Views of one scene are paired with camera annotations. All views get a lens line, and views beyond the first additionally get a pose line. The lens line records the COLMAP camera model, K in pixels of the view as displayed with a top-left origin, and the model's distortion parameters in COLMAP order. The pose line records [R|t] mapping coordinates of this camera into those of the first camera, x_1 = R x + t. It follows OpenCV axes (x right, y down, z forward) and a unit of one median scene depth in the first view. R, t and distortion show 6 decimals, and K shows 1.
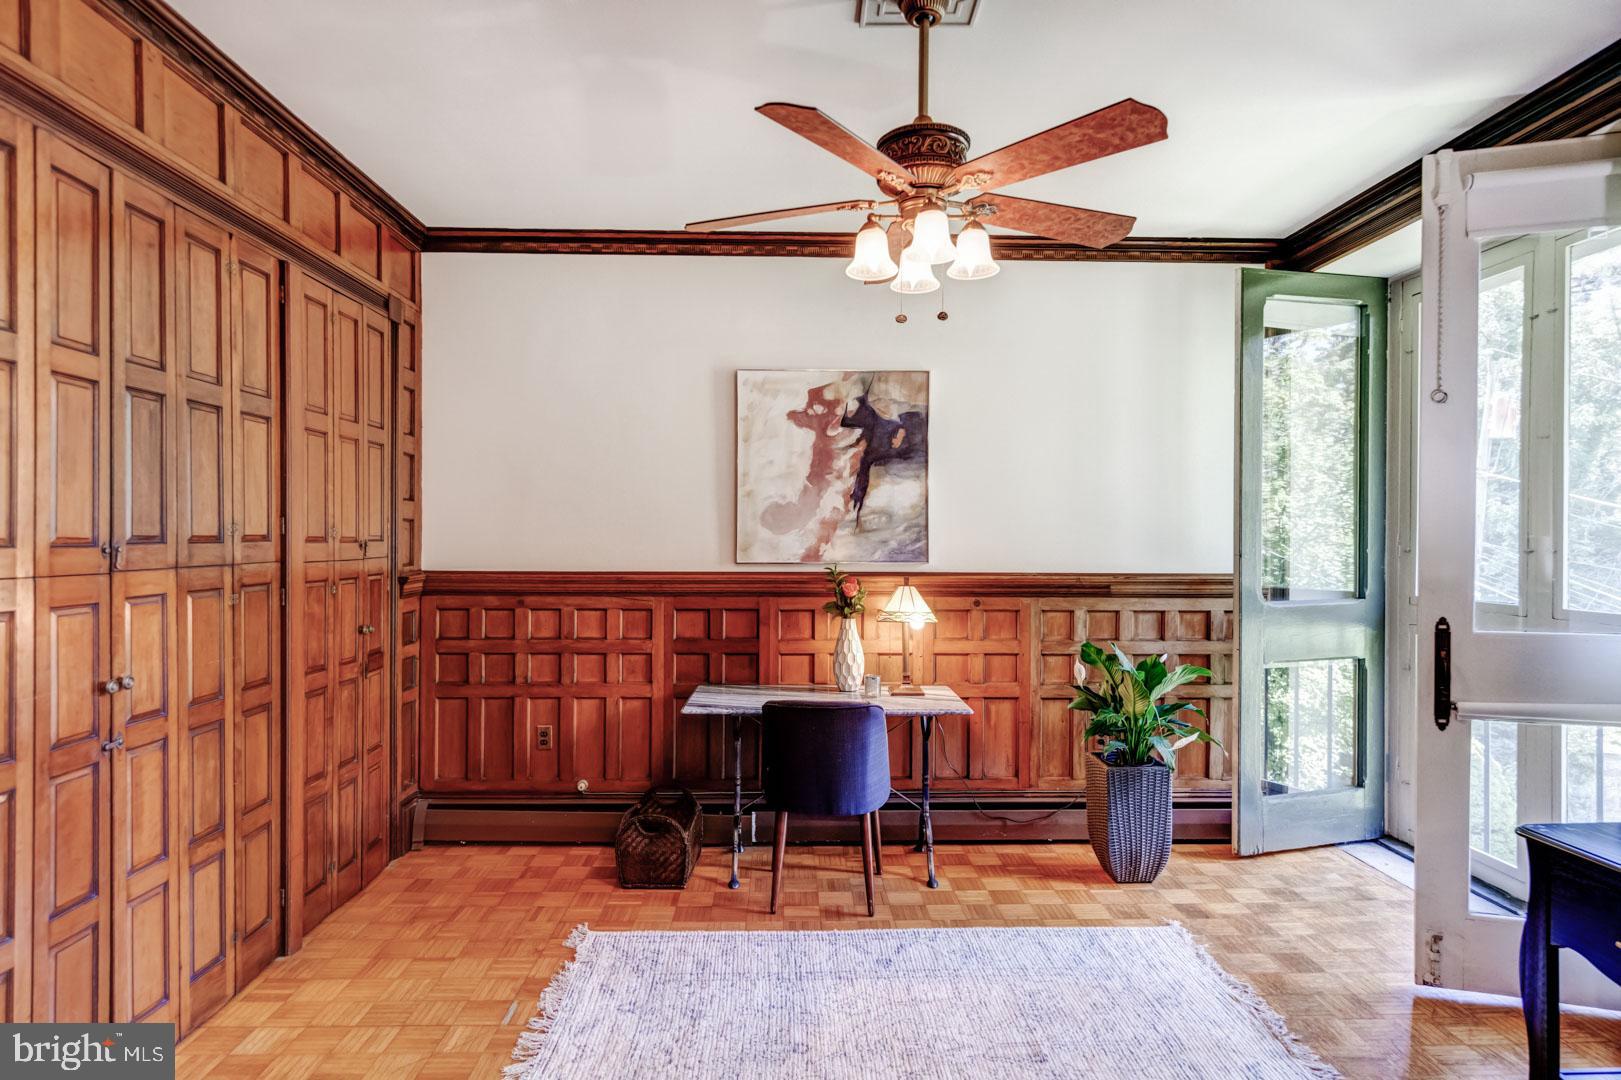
lens RADIAL K [[878.1, 0, 803.5], [0, 878.1, 548.0], [0, 0, 1]] dist [0.001842, 0.000191]
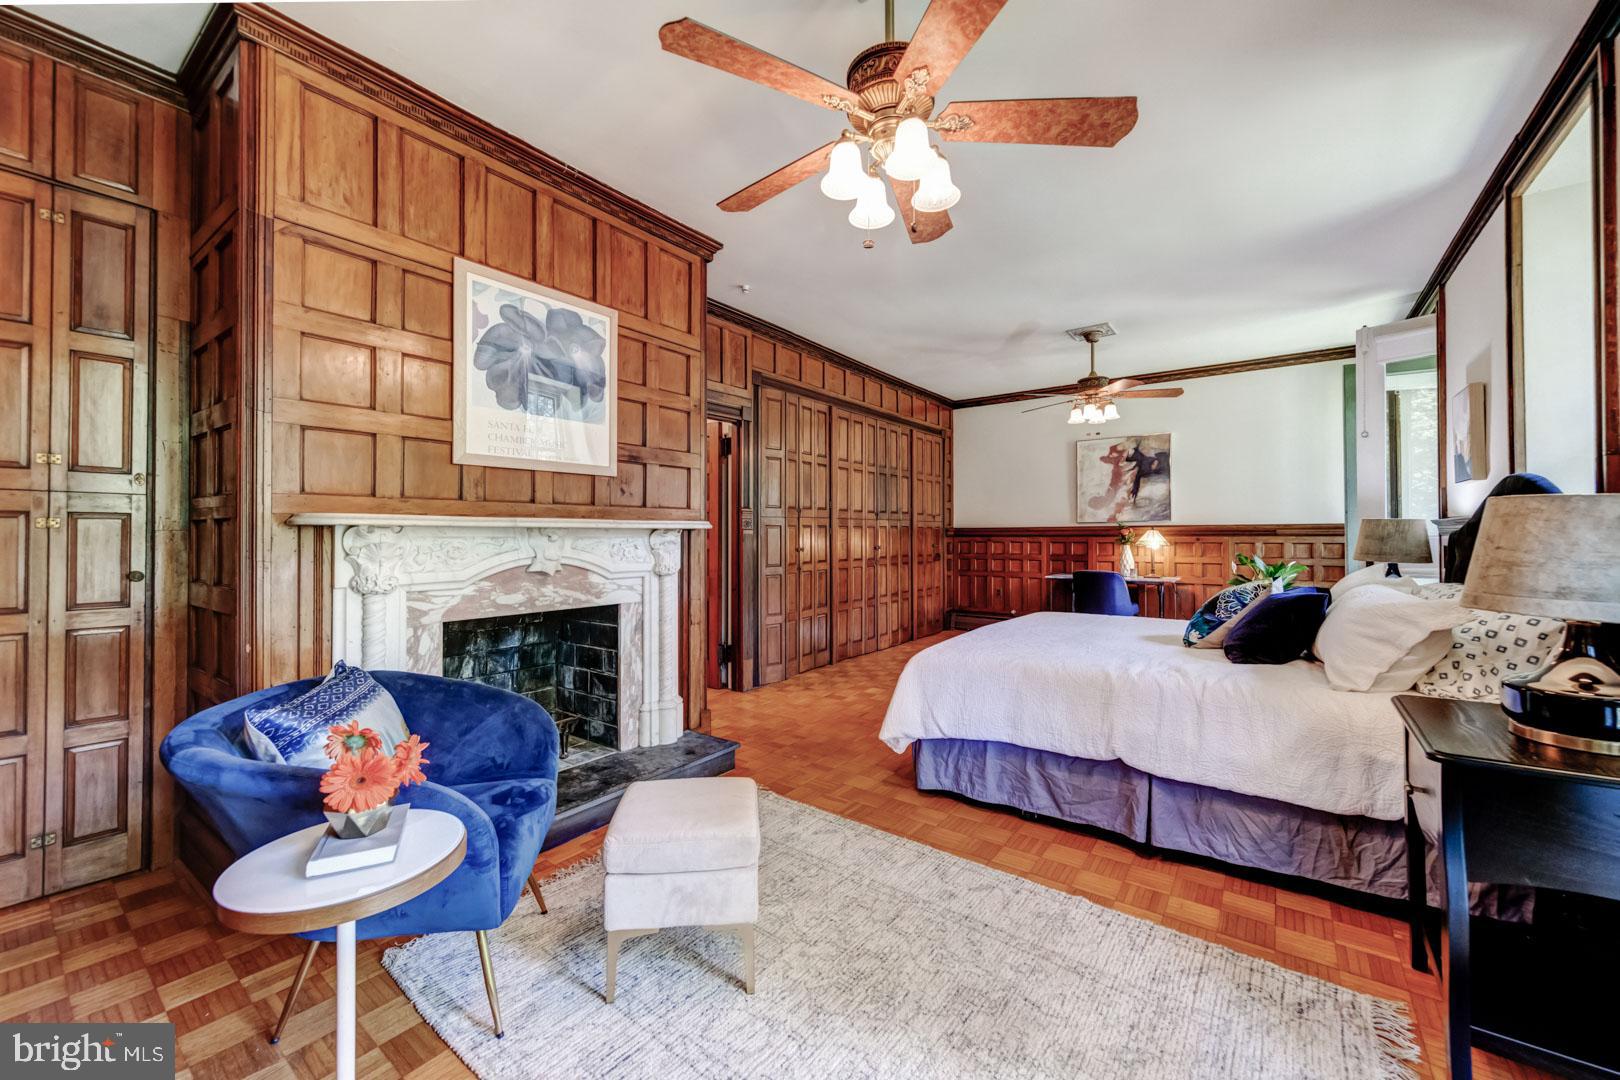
lens RADIAL K [[634.2, 0, 808.6], [0, 634.2, 534.5], [0, 0, 1]] dist [0.006507, -0.001172]
pose [[0.790450, -0.009980, -0.612445, 0.403413], [0.000267, 0.999873, -0.015949, 0.077035], [0.612527, 0.012443, 0.790352, -0.806288]]
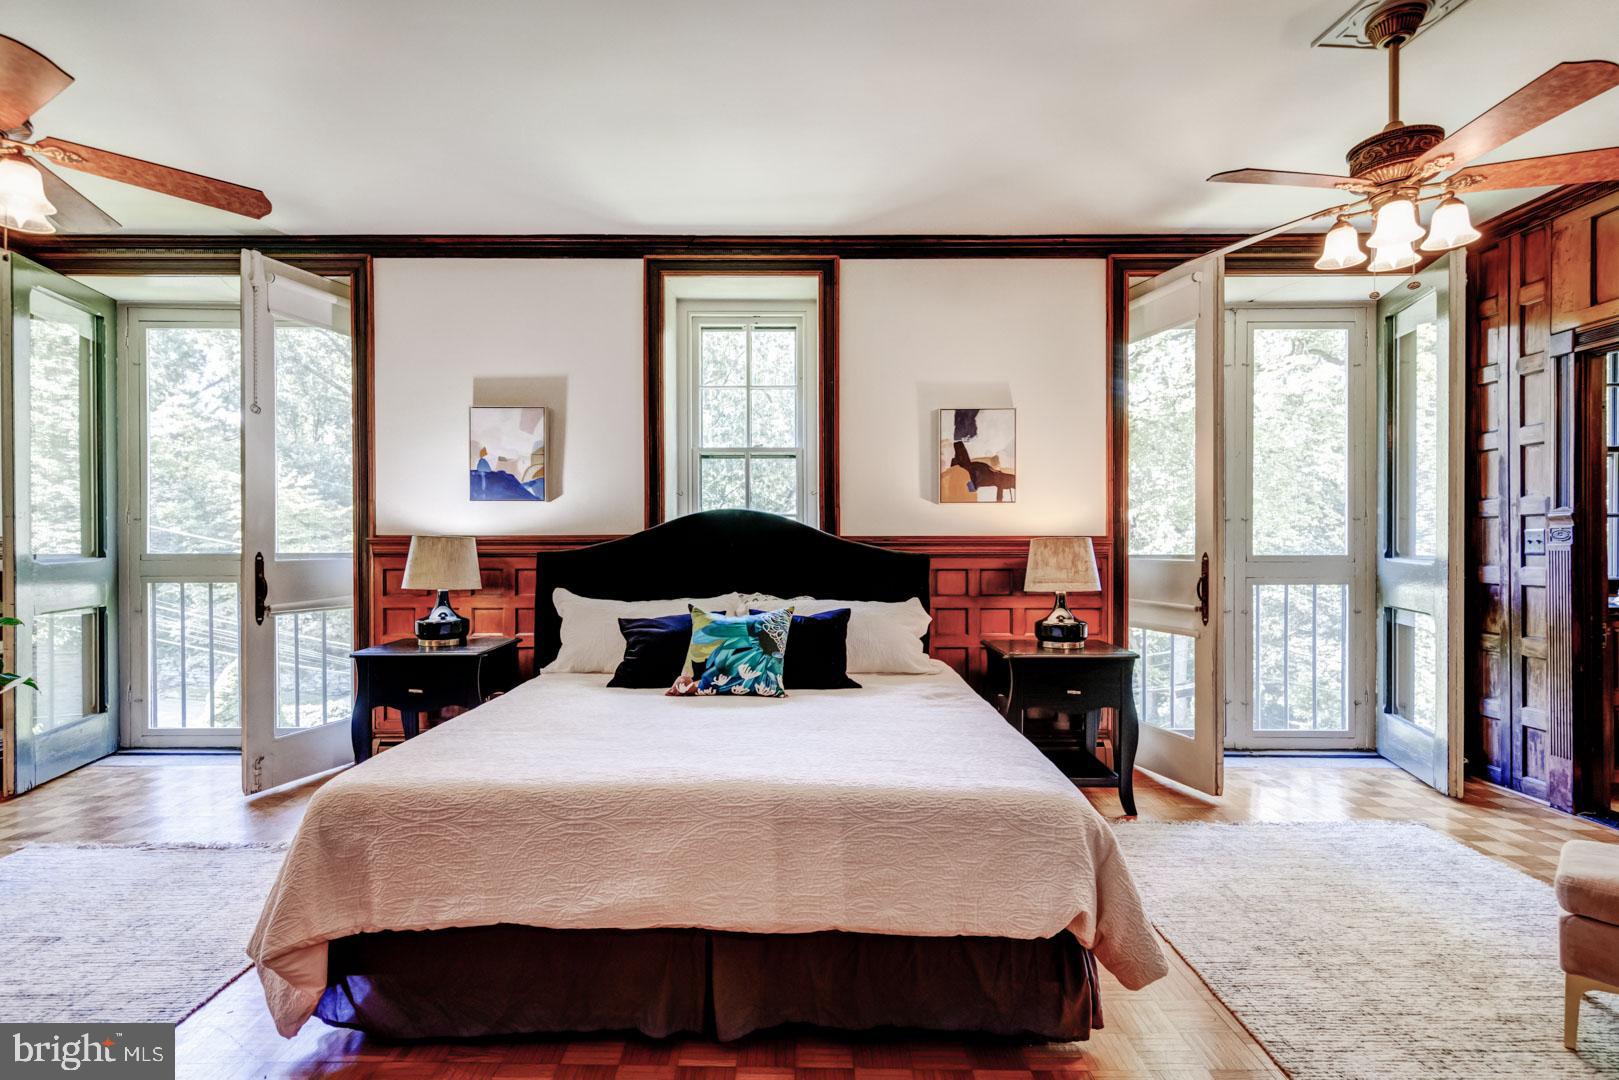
lens RADIAL K [[726.9, 0, 801.1], [0, 726.9, 545.1], [0, 0, 1]] dist [0.006679, 0.000331]
pose [[0.020809, -0.008139, 0.999750, -0.371920], [0.013676, 0.999876, 0.007855, 0.047861], [-0.999690, 0.013509, 0.020918, 0.011313]]
